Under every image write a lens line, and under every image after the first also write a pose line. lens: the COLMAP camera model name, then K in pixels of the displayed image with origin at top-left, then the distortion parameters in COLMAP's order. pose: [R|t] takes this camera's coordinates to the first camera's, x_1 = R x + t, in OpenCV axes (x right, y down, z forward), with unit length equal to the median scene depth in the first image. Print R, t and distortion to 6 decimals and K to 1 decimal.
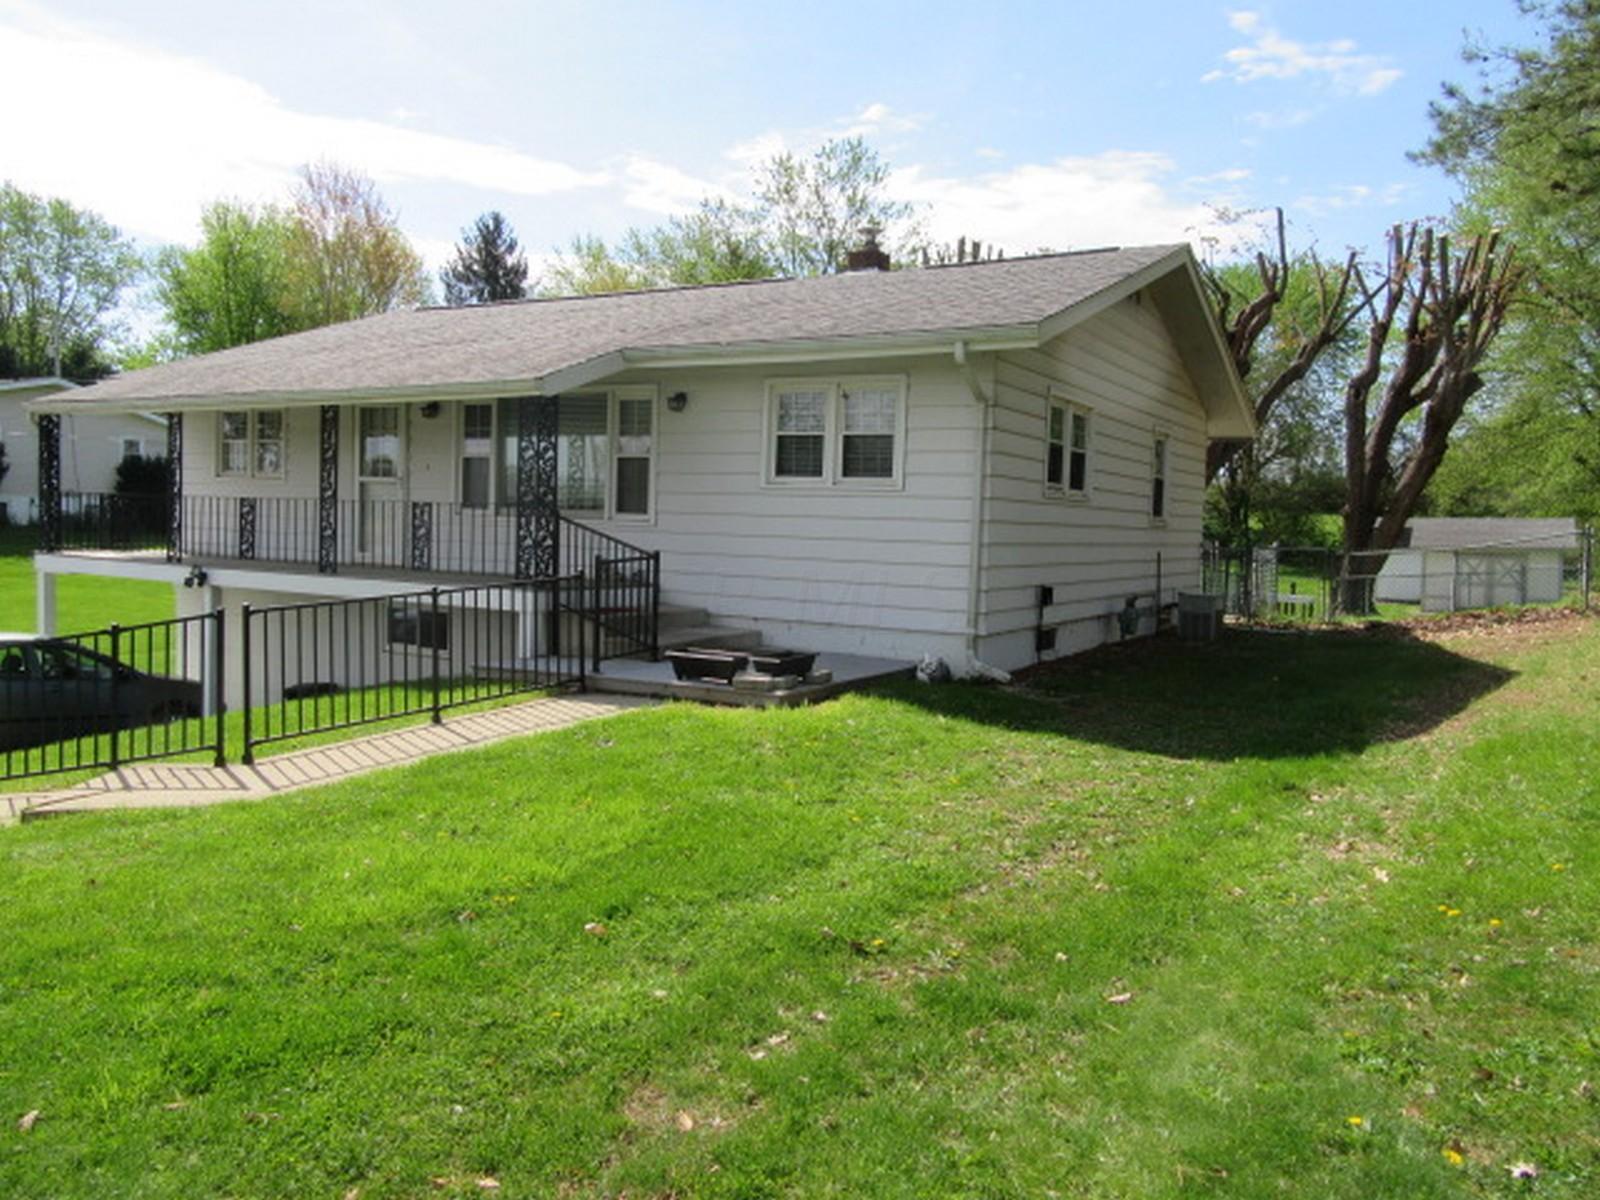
lens RADIAL K [[1212.2, 0, 800.0], [0, 1212.2, 600.0], [0, 0, 1]] dist [-0.003351, -0.003456]
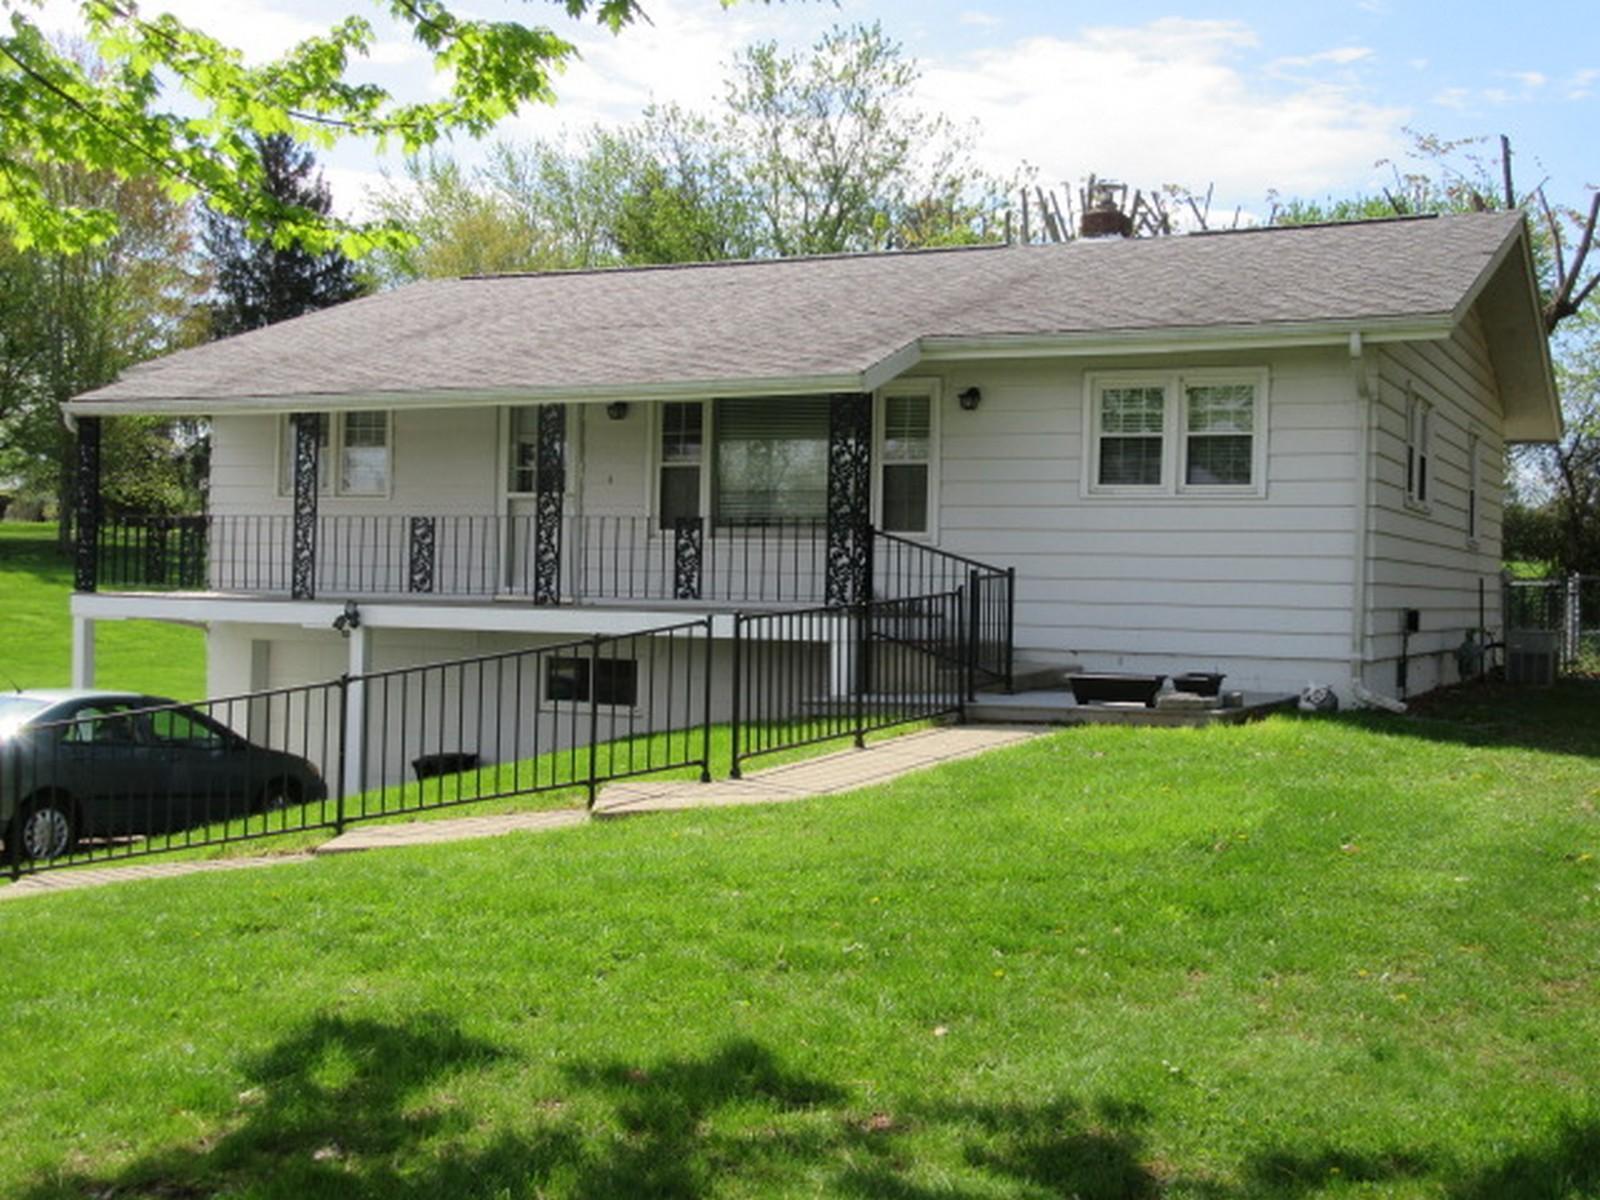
lens RADIAL K [[1893.2, 0, 800.0], [0, 1893.2, 600.0], [0, 0, 1]] dist [0.022535, 0.005884]
pose [[0.997471, -0.009675, 0.070410, -0.297373], [0.013532, 0.998421, -0.054515, 0.045176], [-0.069771, 0.055329, 0.996027, -0.287387]]
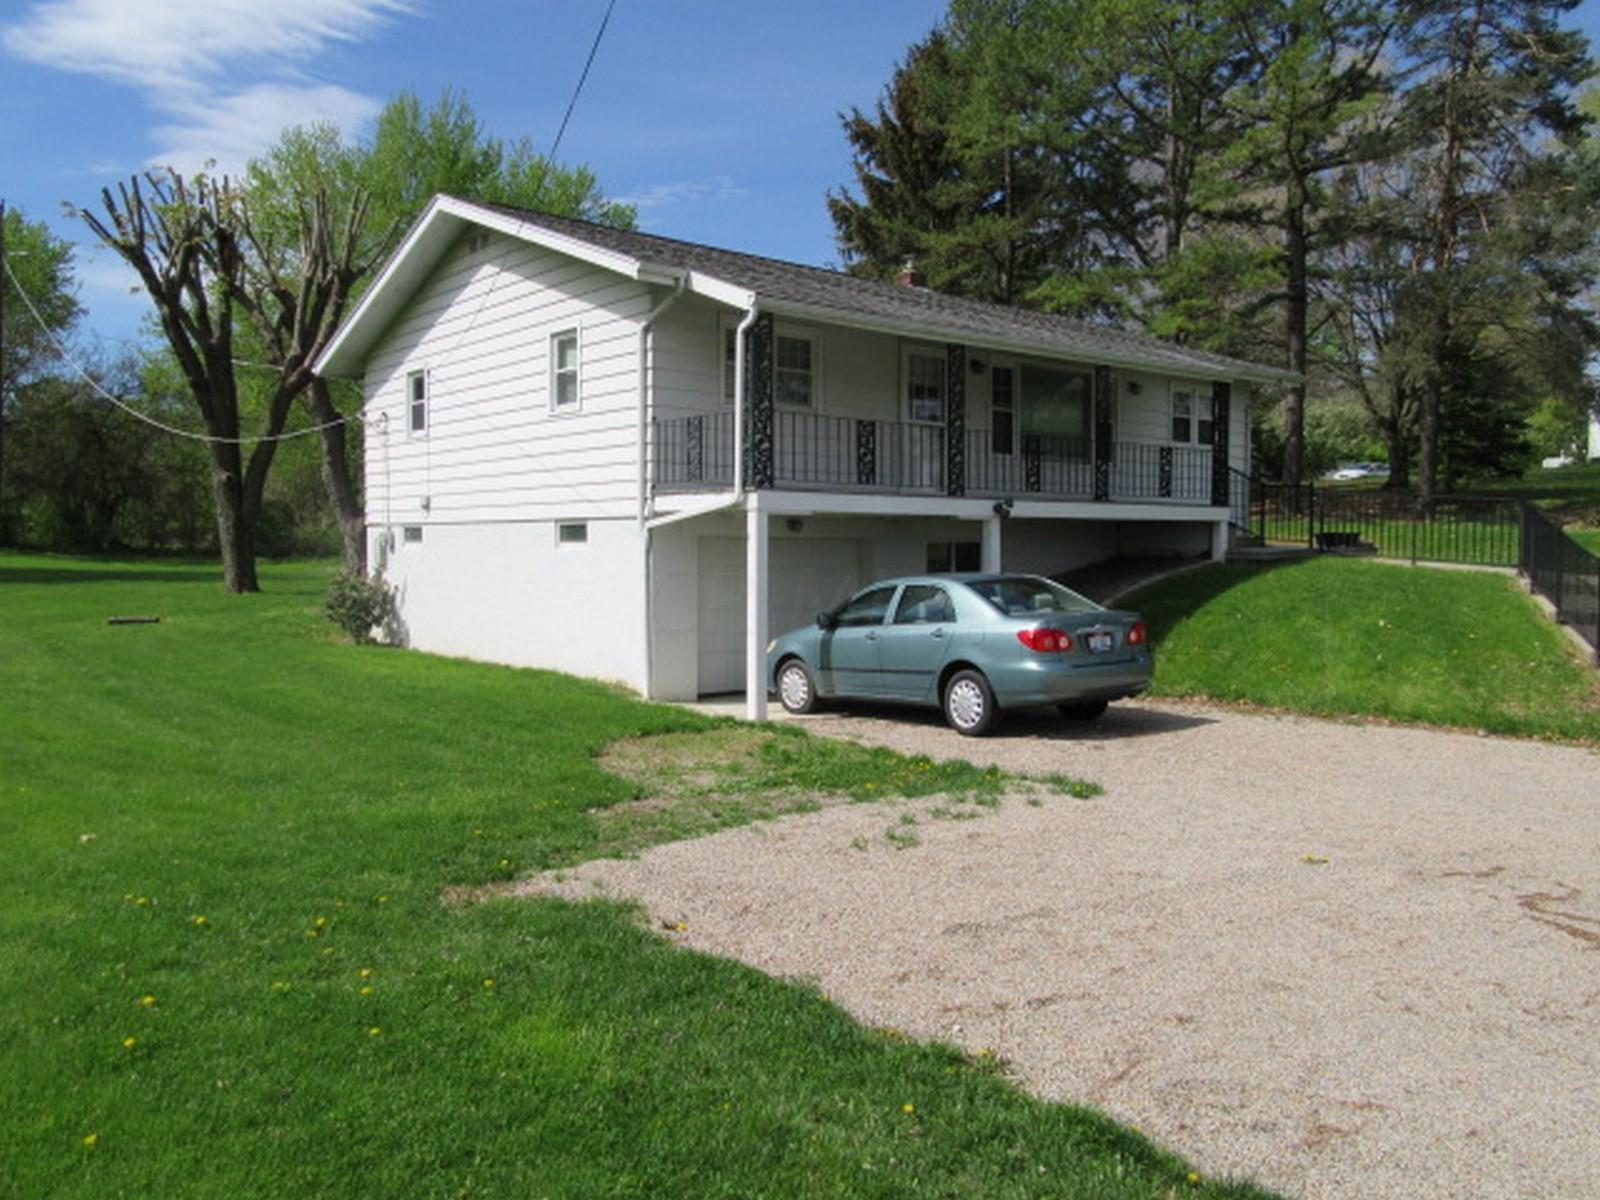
lens RADIAL K [[1212.2, 0, 800.0], [0, 1212.2, 600.0], [0, 0, 1]] dist [-0.003351, -0.003456]
pose [[0.338302, -0.075483, 0.938006, -1.594999], [0.065196, 0.996263, 0.056657, -0.011284], [-0.938777, 0.041987, 0.341958, 0.838776]]
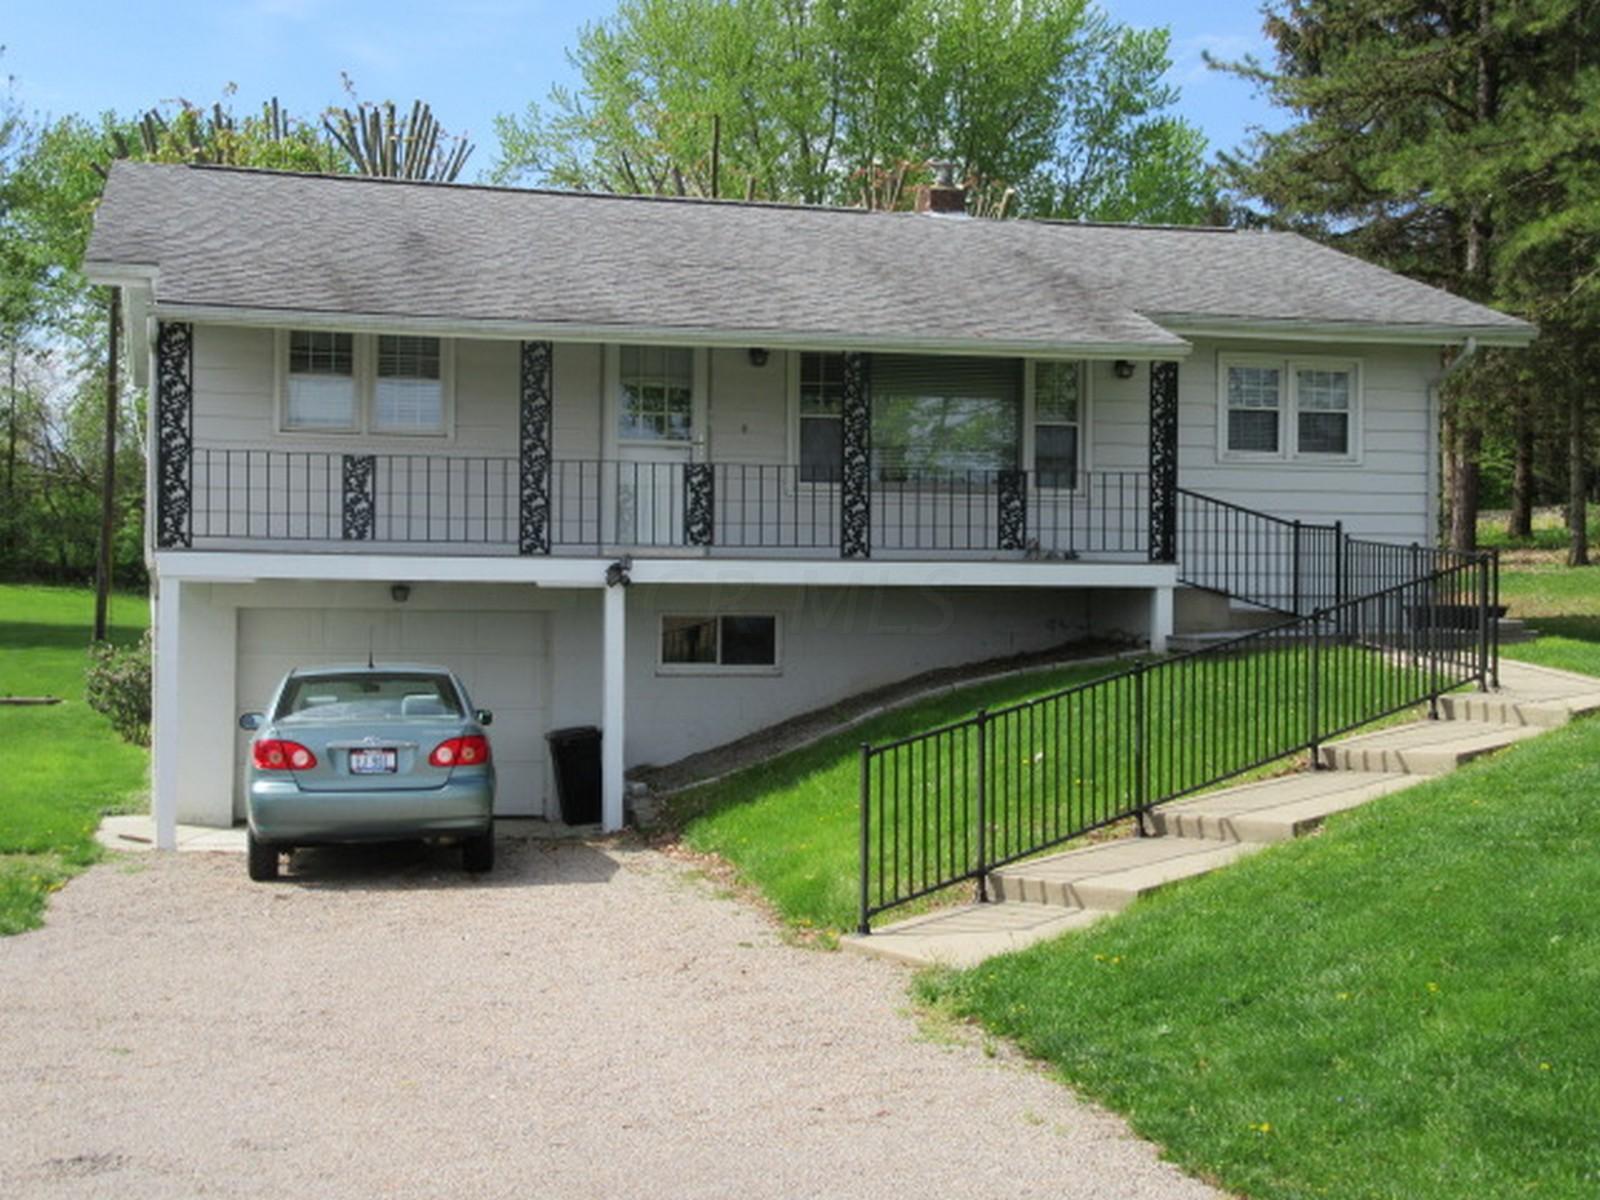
lens RADIAL K [[2060.6, 0, 800.0], [0, 2060.6, 600.0], [0, 0, 1]] dist [0.088659, 0.007810]
pose [[0.702463, -0.029150, 0.711123, -1.345692], [0.056411, 0.998298, -0.014803, 0.023503], [-0.709481, 0.050514, 0.702912, 0.056996]]
